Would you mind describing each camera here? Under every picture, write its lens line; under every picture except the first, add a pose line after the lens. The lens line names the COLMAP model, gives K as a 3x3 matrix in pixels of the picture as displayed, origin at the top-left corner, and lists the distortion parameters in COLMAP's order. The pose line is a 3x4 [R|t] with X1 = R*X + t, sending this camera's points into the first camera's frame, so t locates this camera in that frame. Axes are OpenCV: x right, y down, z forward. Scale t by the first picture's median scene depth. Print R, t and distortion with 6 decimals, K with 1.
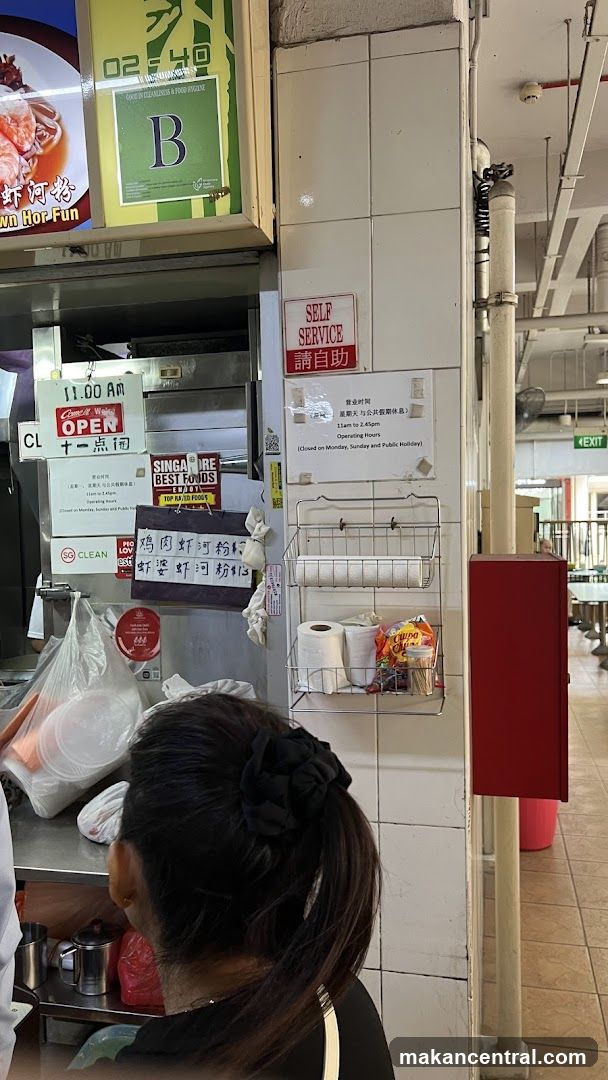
lens RADIAL K [[783.0, 0, 309.3], [0, 783.0, 575.4], [0, 0, 1]] dist [-0.043087, -0.002627]
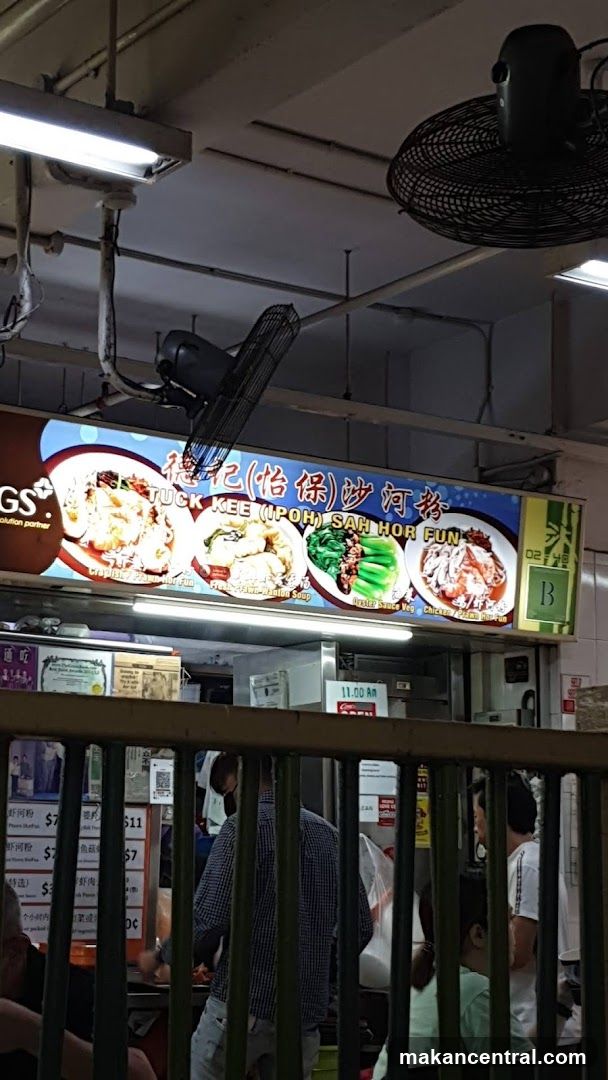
lens RADIAL K [[1830.5, 0, 195.1], [0, 1830.5, 573.0], [0, 0, 1]] dist [0.330474, 0.000000]
pose [[0.728898, 0.140574, 0.670035, -3.921030], [0.026539, 0.972156, -0.232829, 0.461291], [-0.684108, 0.187490, 0.704871, -1.708782]]
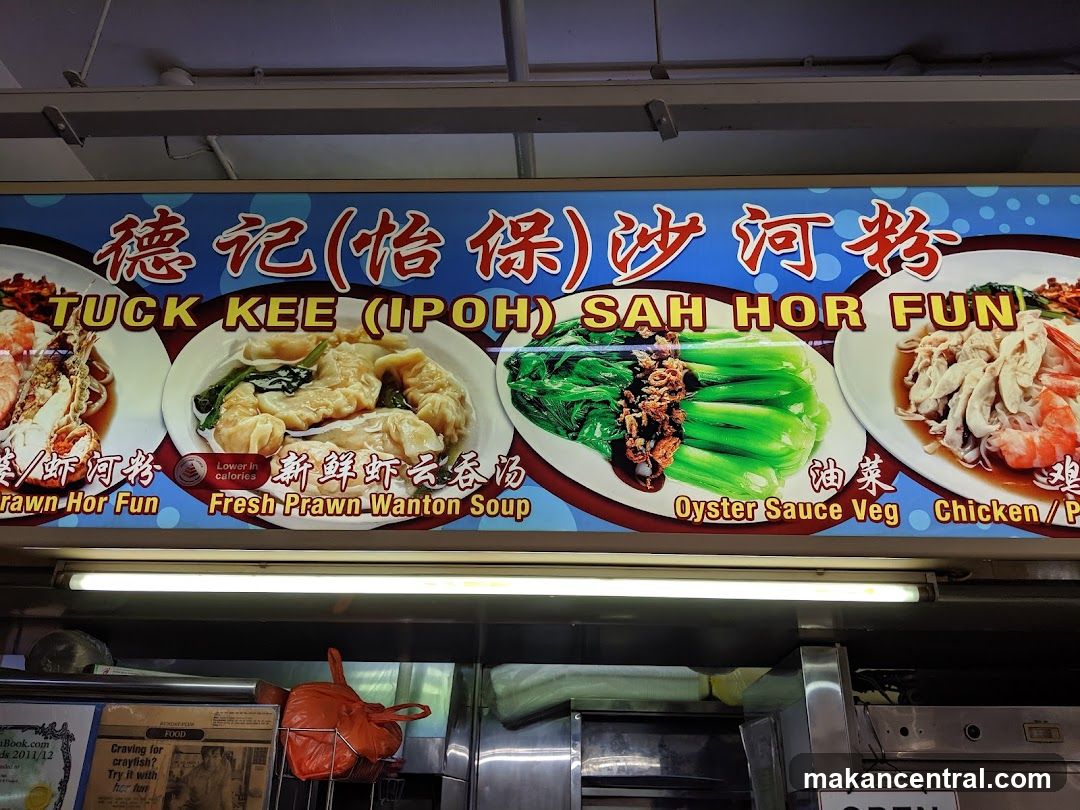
lens RADIAL K [[851.0, 0, 534.0], [0, 851.0, 429.6], [0, 0, 1]] dist [0.072486, -0.129721]
pose [[0.988209, 0.098397, 0.117311, -0.968189], [-0.029484, 0.874118, -0.484818, -0.171124], [-0.150249, 0.475643, 0.866712, 0.445396]]
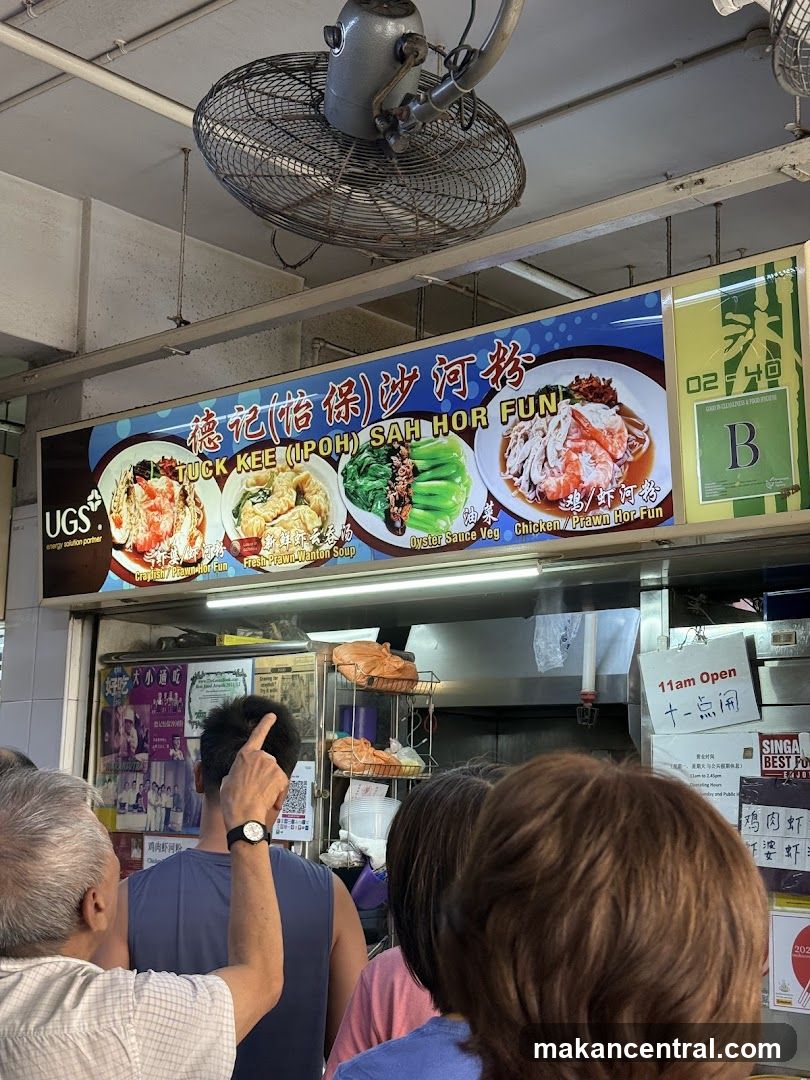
lens RADIAL K [[1469.1, 0, 408.7], [0, 1469.1, 546.3], [0, 0, 1]] dist [0.232624, 0.000000]
pose [[0.856055, -0.045147, -0.514910, 0.458281], [-0.086958, 0.969400, -0.229567, 0.084060], [0.509518, 0.241298, 0.825934, -0.874756]]
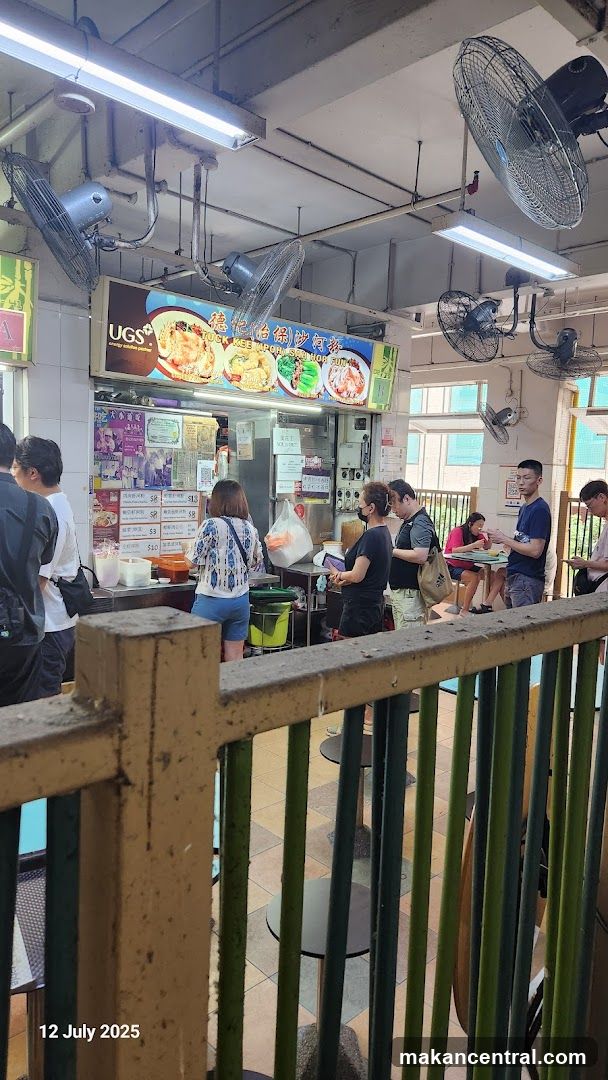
lens RADIAL K [[707.9, 0, 306.5], [0, 707.9, 564.9], [0, 0, 1]] dist [0.022869, -0.012133]
pose [[0.591208, -0.060874, 0.804218, -3.551066], [0.017774, 0.997889, 0.062467, 0.150440], [-0.806323, -0.022636, 0.591042, -1.004051]]
